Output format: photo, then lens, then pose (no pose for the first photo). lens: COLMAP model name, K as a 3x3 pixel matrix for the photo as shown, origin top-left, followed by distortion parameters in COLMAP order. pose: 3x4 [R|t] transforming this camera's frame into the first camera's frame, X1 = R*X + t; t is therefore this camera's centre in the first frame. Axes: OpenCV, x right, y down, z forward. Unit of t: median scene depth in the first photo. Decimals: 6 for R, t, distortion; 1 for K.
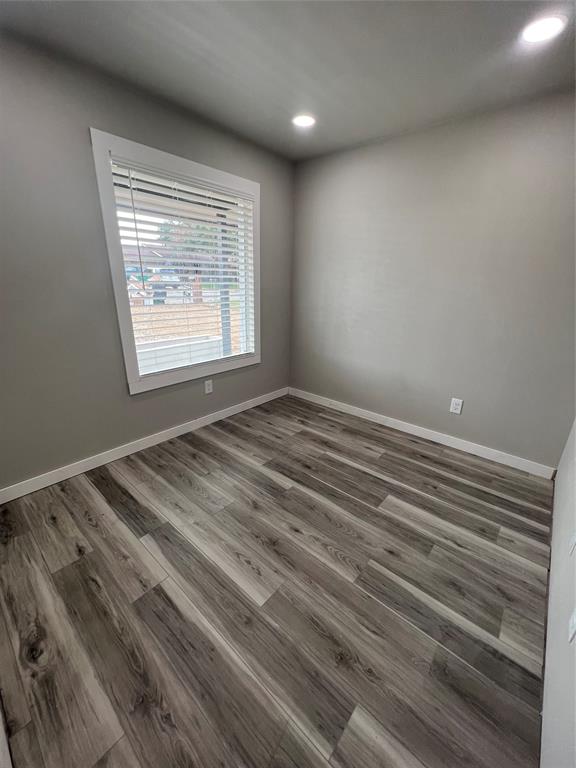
lens RADIAL K [[307.6, 0, 288.0], [0, 307.6, 383.1], [0, 0, 1]] dist [-0.001760, 0.000082]
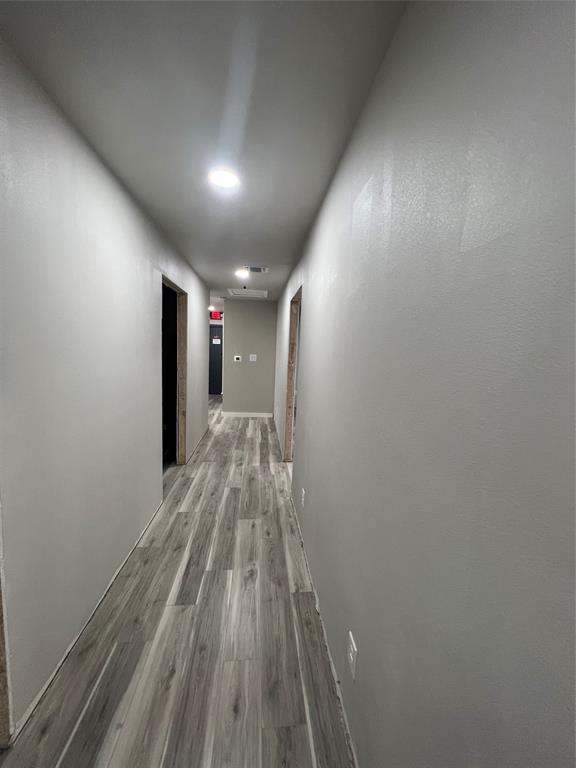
lens RADIAL K [[307.6, 0, 288.0], [0, 307.6, 384.1], [0, 0, 1]] dist [-0.001760, 0.000082]
pose [[-0.724913, -0.099110, 0.681674, -2.030185], [0.213722, 0.908399, 0.359352, -0.684781], [-0.654847, 0.406187, -0.637328, 1.512372]]
